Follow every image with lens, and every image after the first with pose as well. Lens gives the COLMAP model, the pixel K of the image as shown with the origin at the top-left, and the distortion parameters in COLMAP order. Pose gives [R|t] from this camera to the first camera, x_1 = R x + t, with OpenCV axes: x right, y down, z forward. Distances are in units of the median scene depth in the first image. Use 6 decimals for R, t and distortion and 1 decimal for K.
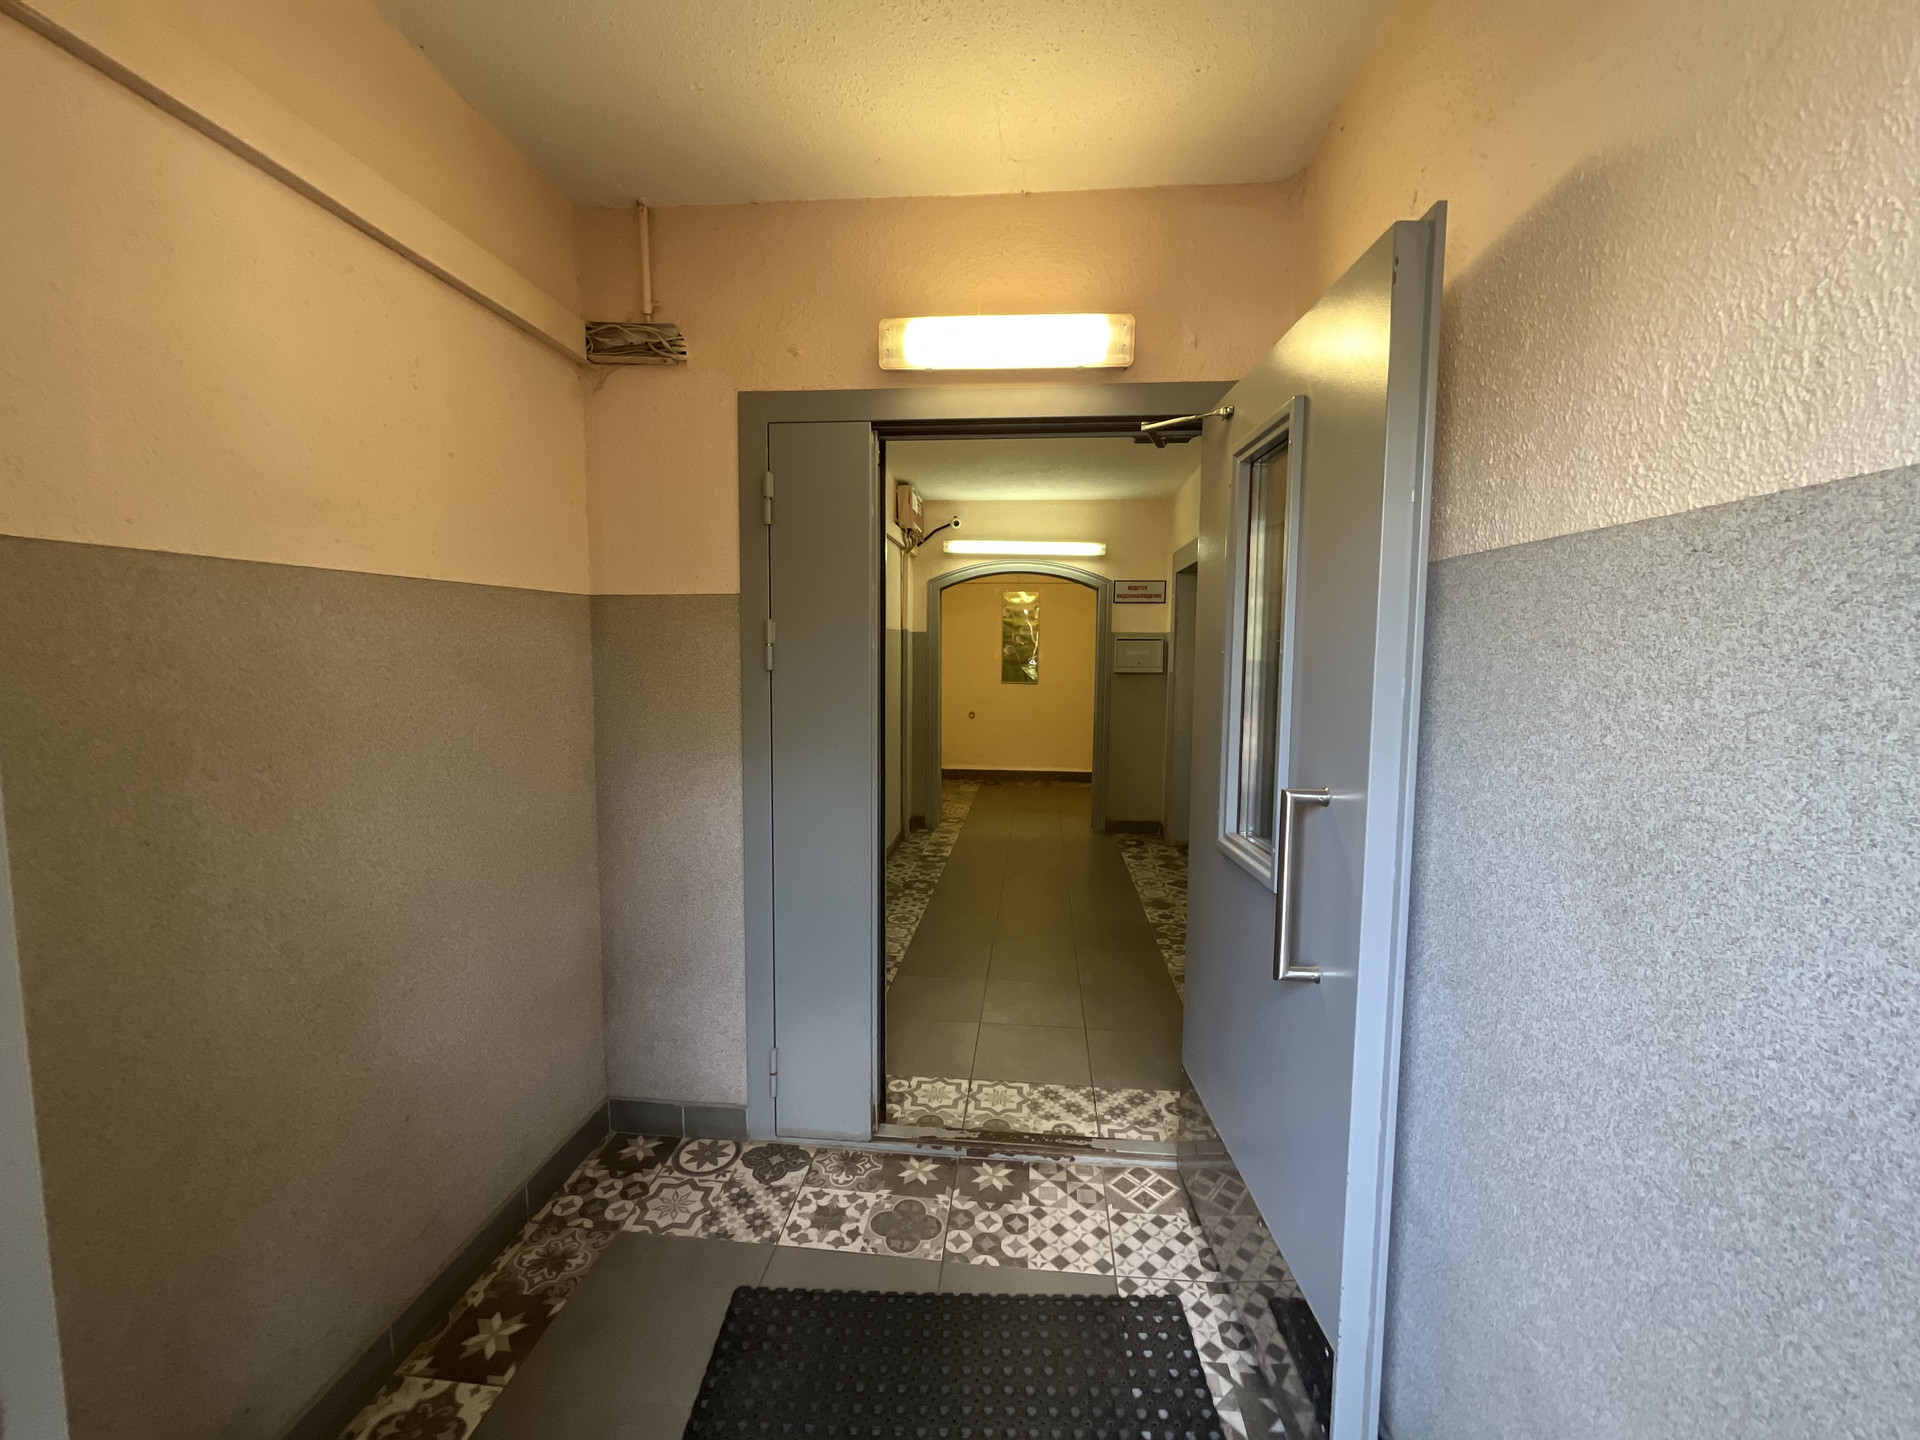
lens RADIAL K [[770.7, 0, 952.5], [0, 770.7, 712.5], [0, 0, 1]] dist [-0.013302, 0.000579]
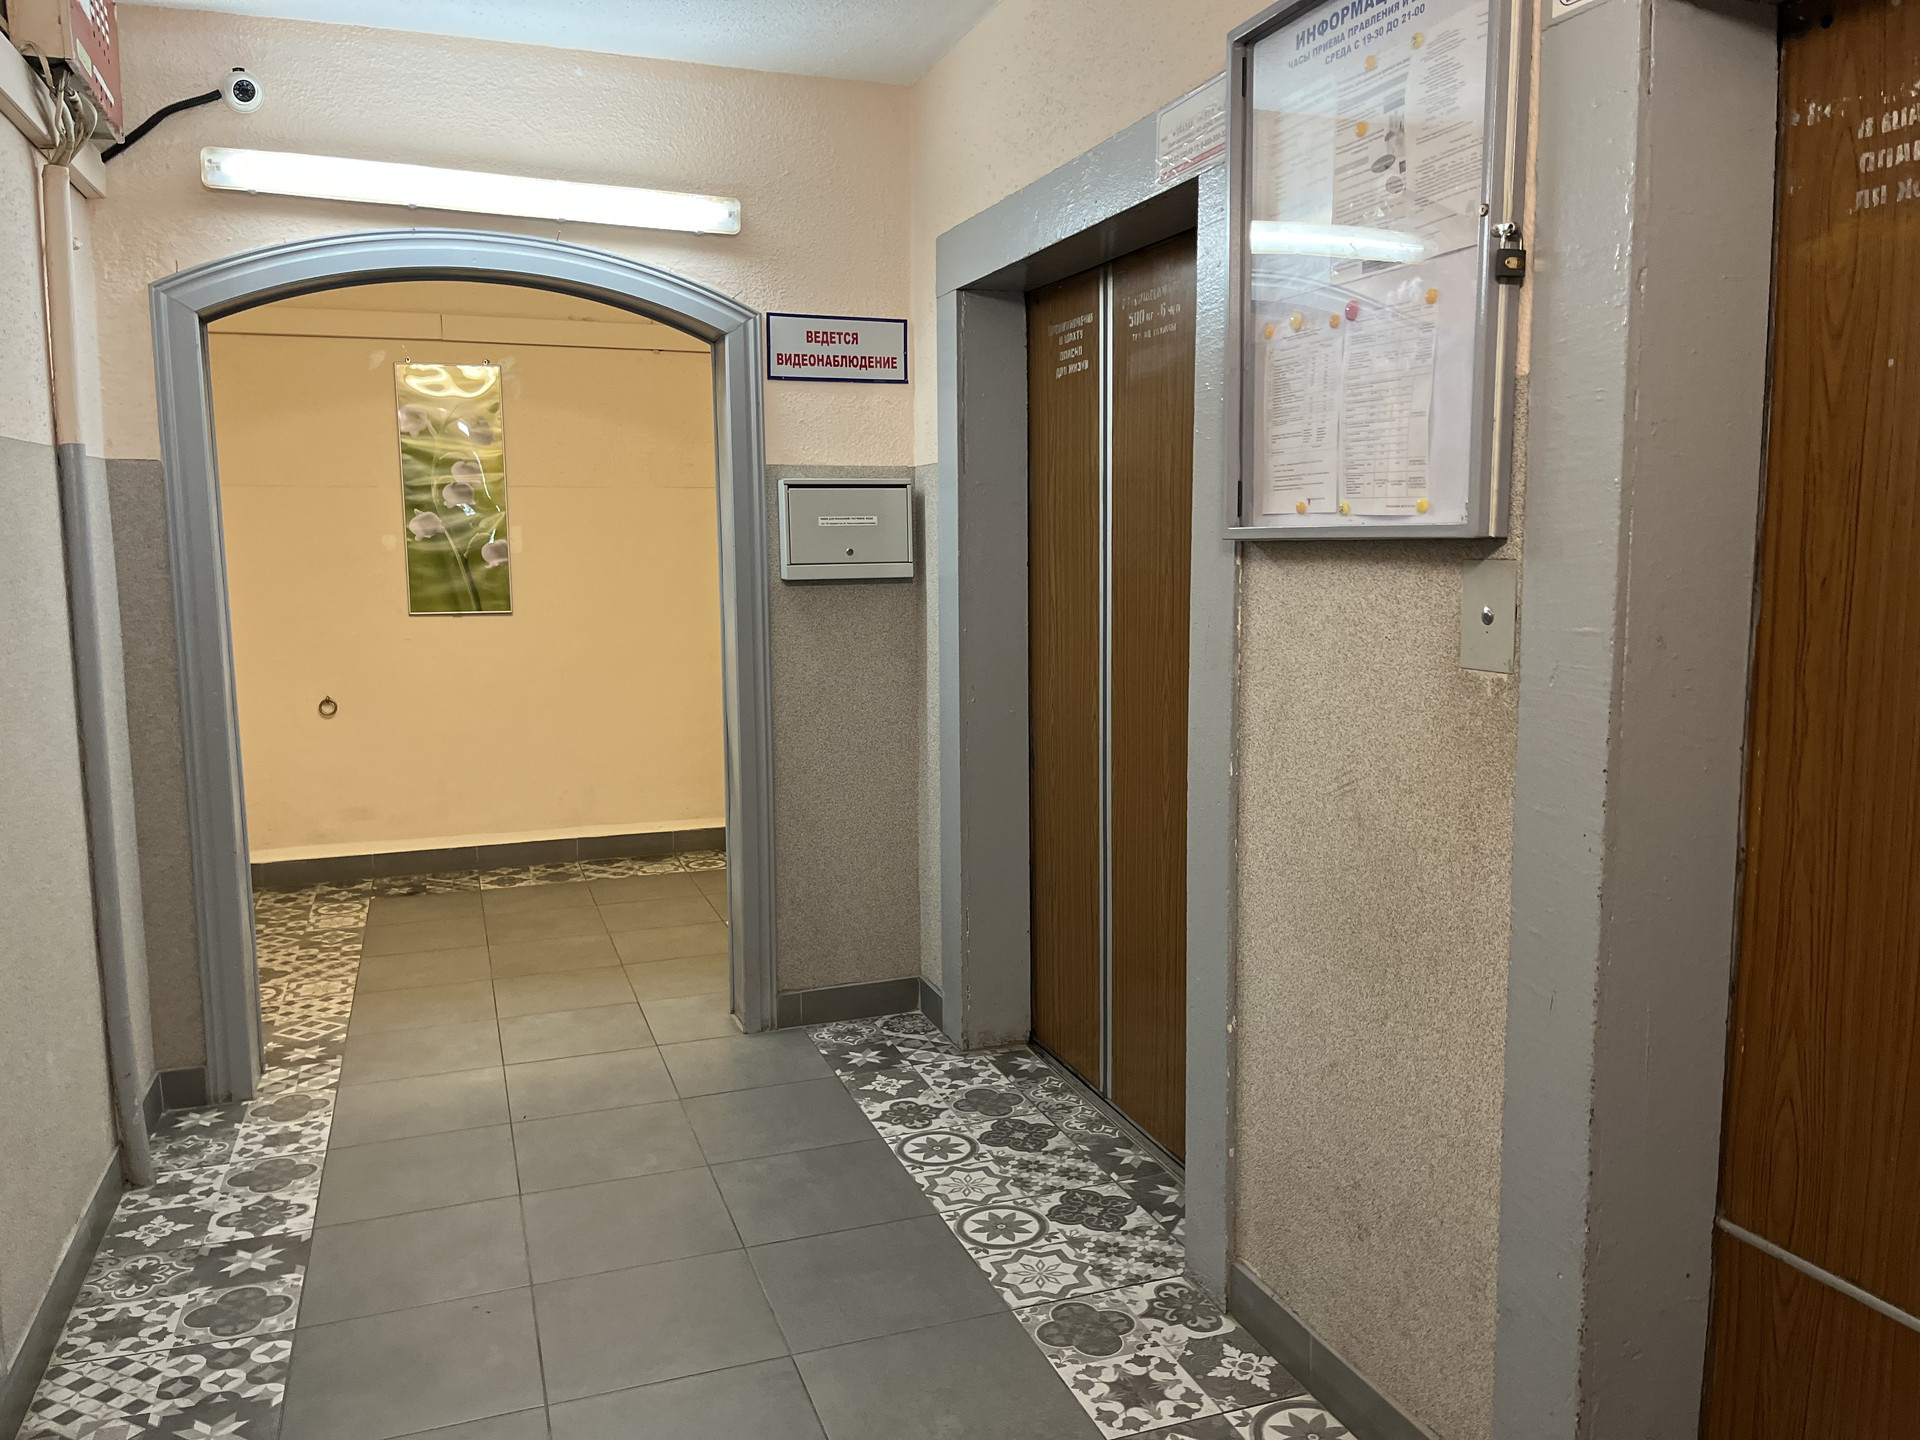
lens RADIAL K [[1451.7, 0, 965.7], [0, 1451.7, 726.6], [0, 0, 1]] dist [0.051501, -0.080360]
pose [[0.896380, -0.071779, 0.437436, -0.027149], [0.049401, 0.996832, 0.062339, -0.061211], [-0.440525, -0.034270, 0.897086, 0.994920]]
